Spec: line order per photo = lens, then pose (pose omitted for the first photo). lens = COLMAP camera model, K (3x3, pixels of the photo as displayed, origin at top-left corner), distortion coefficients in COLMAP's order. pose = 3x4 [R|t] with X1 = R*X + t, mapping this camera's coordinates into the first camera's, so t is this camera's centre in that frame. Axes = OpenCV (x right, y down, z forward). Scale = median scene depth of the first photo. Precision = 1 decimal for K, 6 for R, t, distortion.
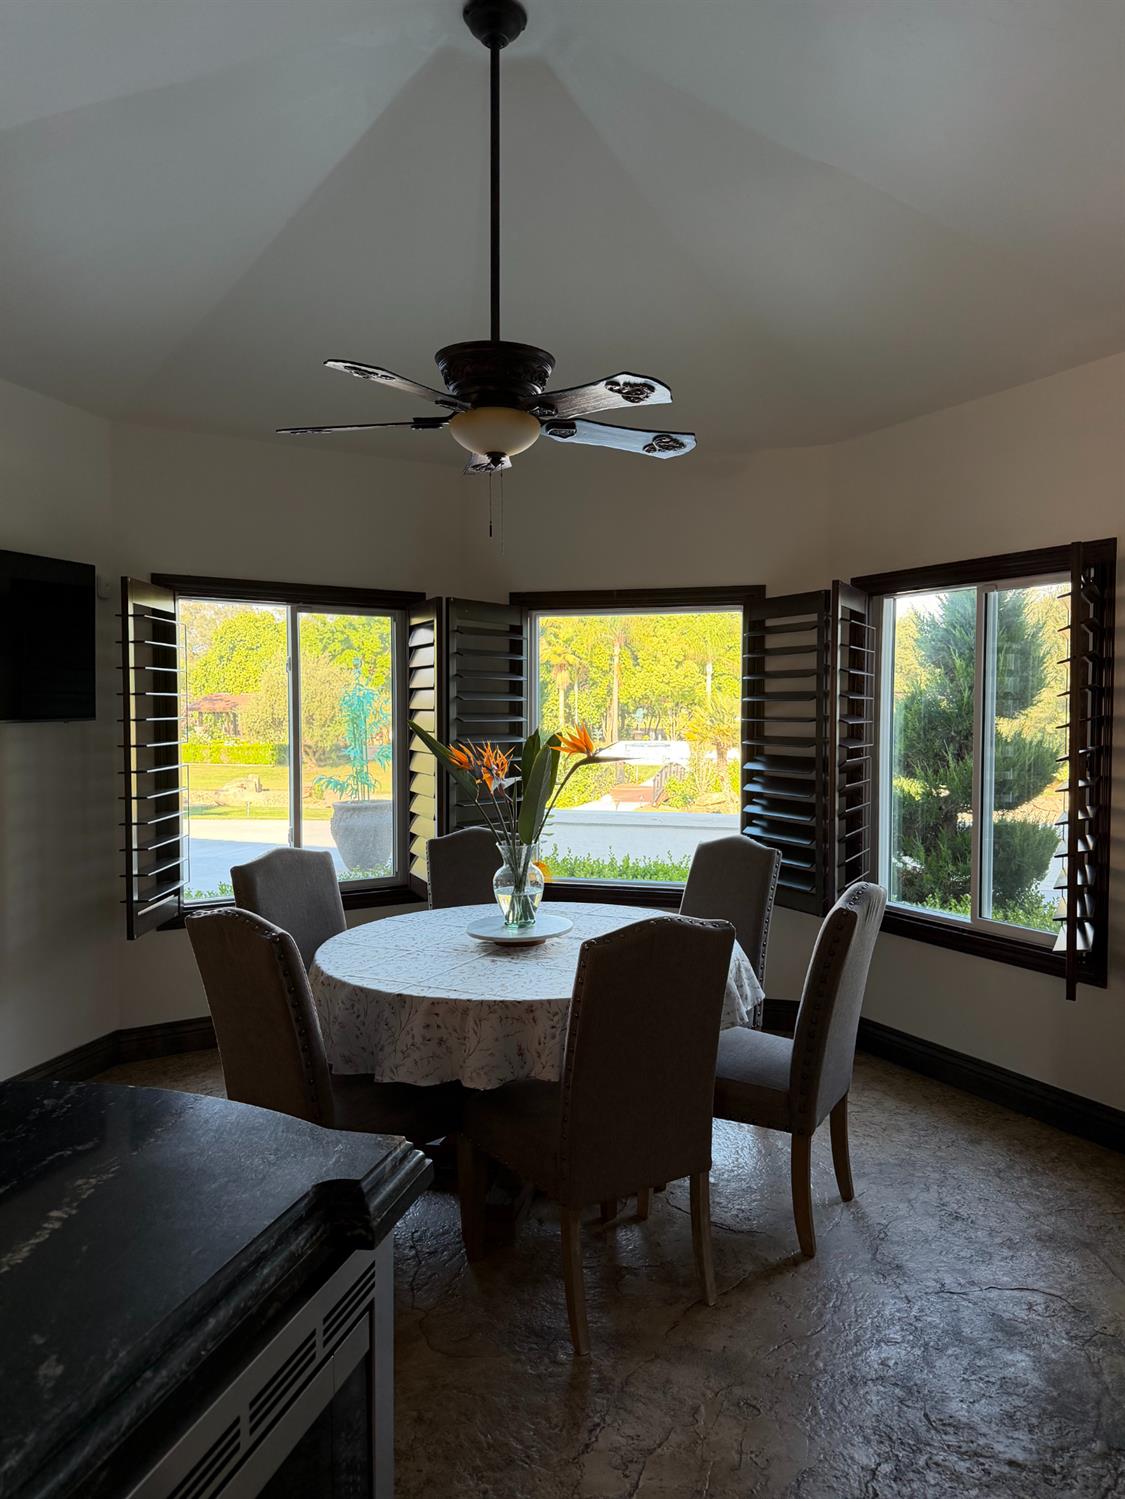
lens RADIAL K [[1057.9, 0, 562.5], [0, 1057.9, 749.5], [0, 0, 1]] dist [0.007339, -0.001234]
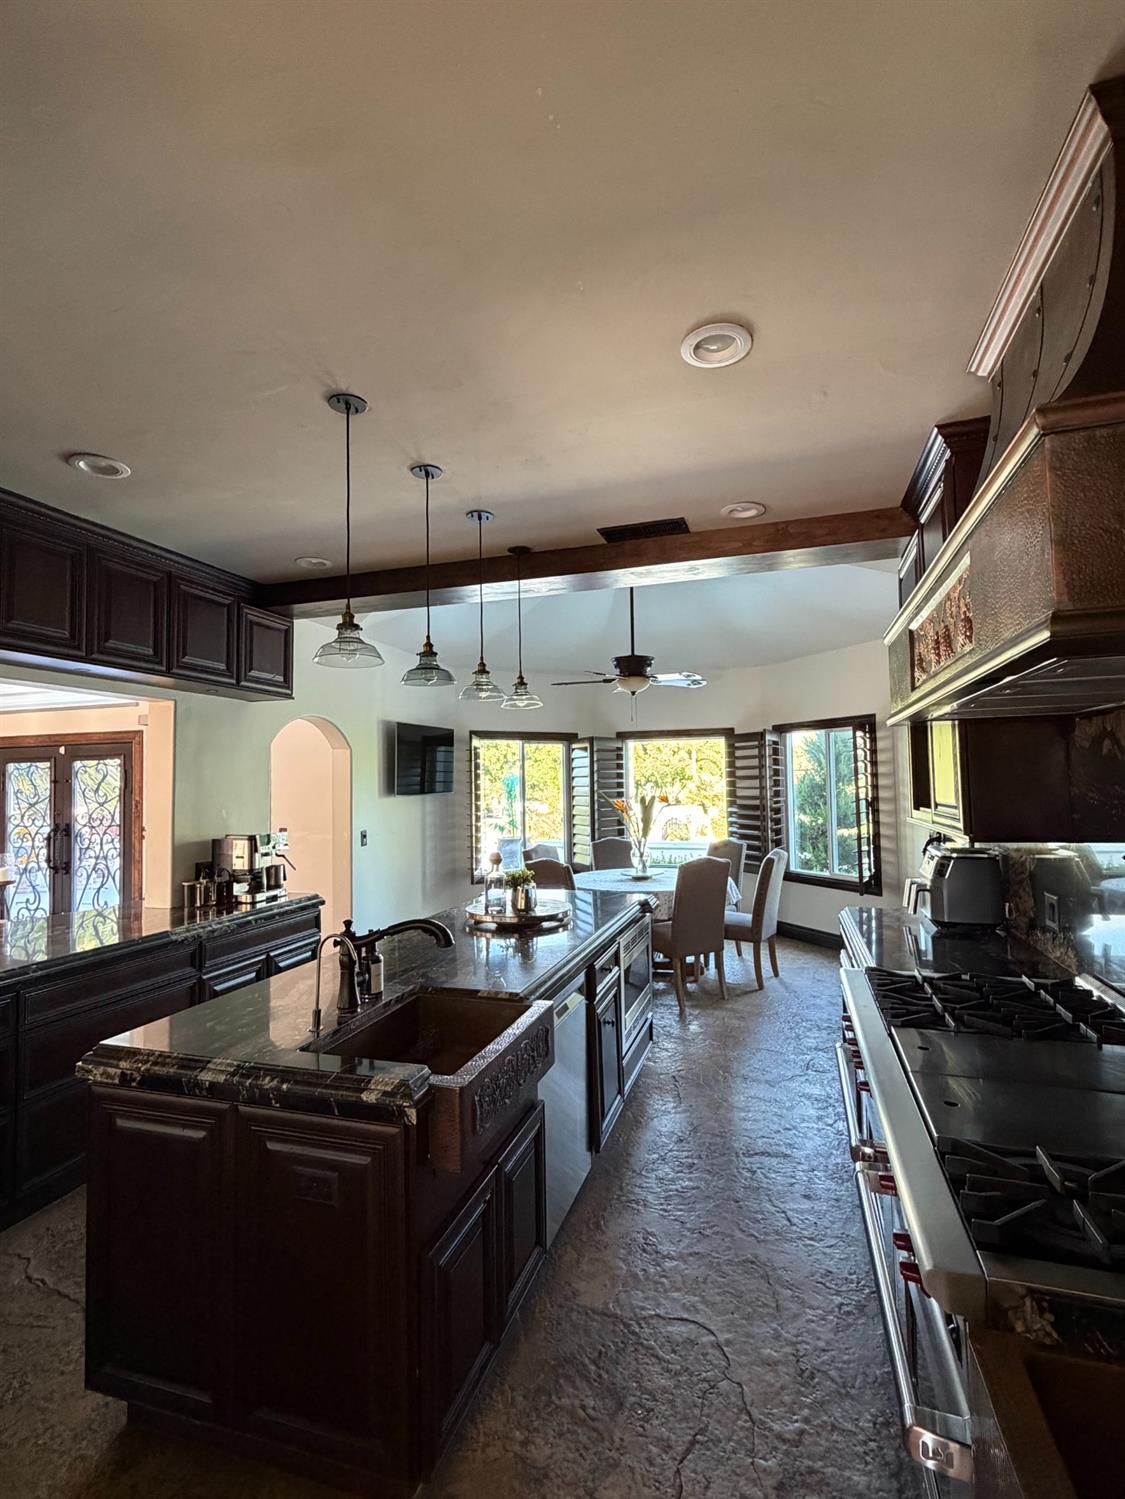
lens RADIAL K [[731.2, 0, 562.5], [0, 731.2, 749.5], [0, 0, 1]] dist [-0.000693, -0.000010]
pose [[0.999097, -0.018695, -0.038158, -0.121493], [0.015384, 0.996235, -0.085312, 0.016855], [0.039609, 0.084648, 0.995623, -0.588393]]
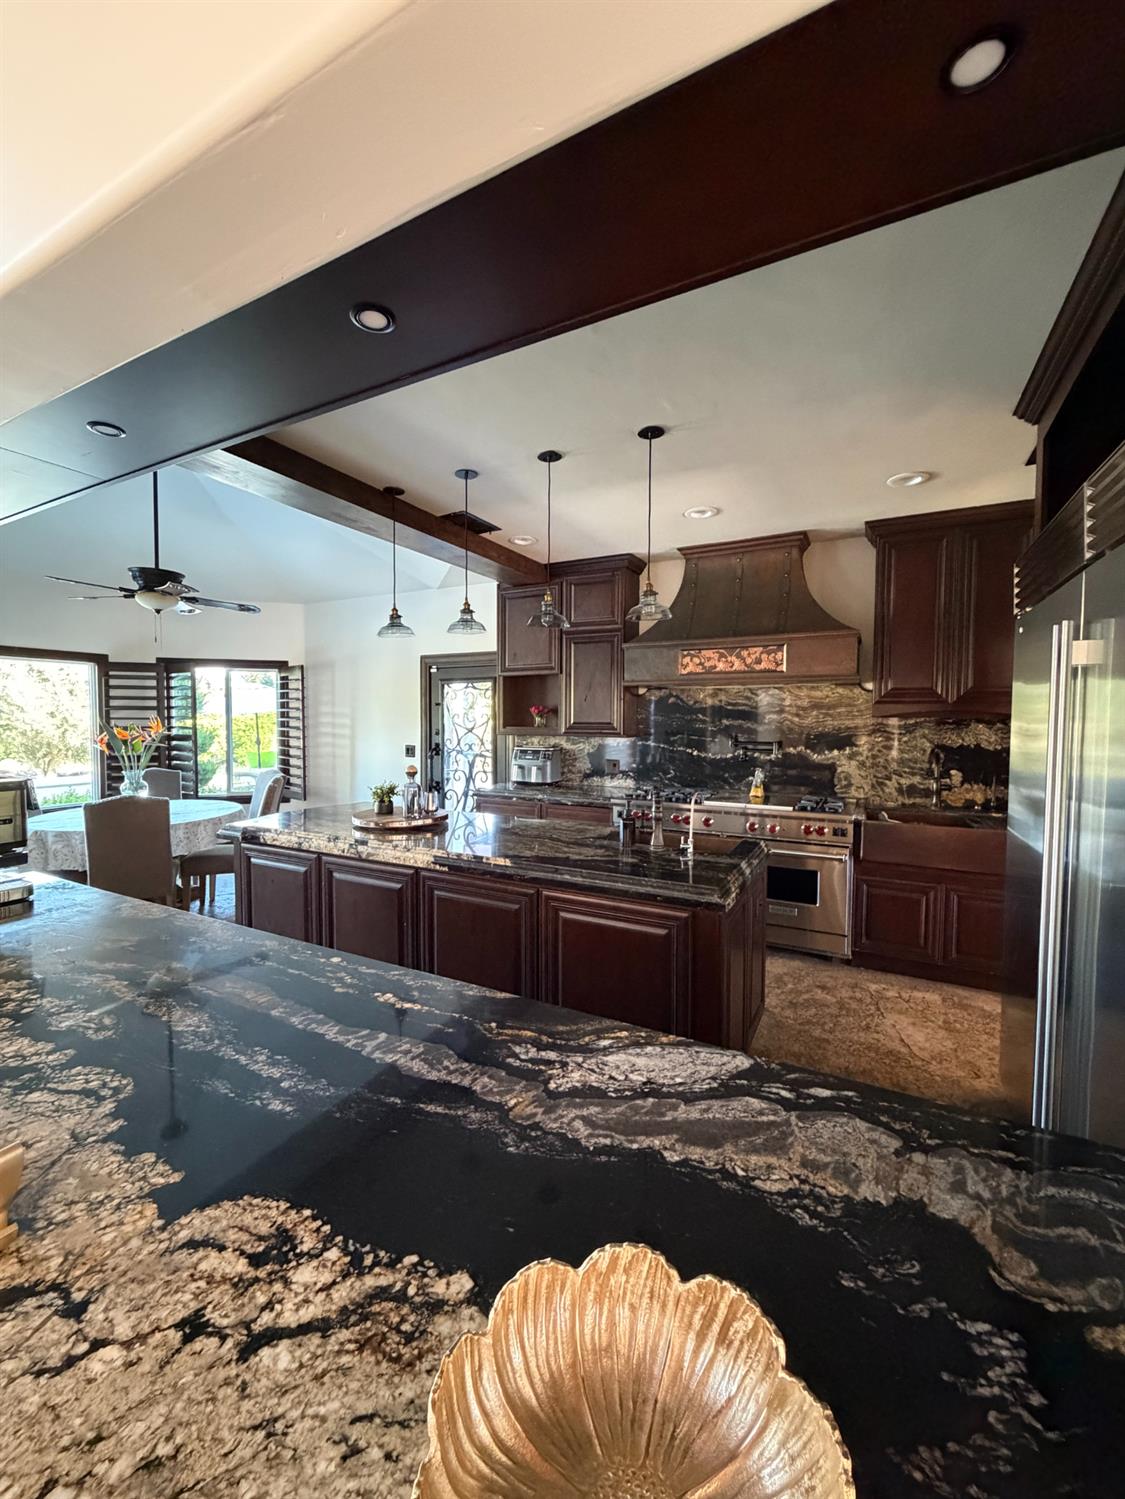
lens RADIAL K [[590.7, 0, 562.5], [0, 590.7, 749.5], [0, 0, 1]] dist [-0.001905, -0.000139]
pose [[0.224391, -0.050134, 0.973209, -0.838133], [0.025470, 0.998636, 0.045571, 0.001818], [-0.974166, 0.014562, 0.225362, -0.144017]]
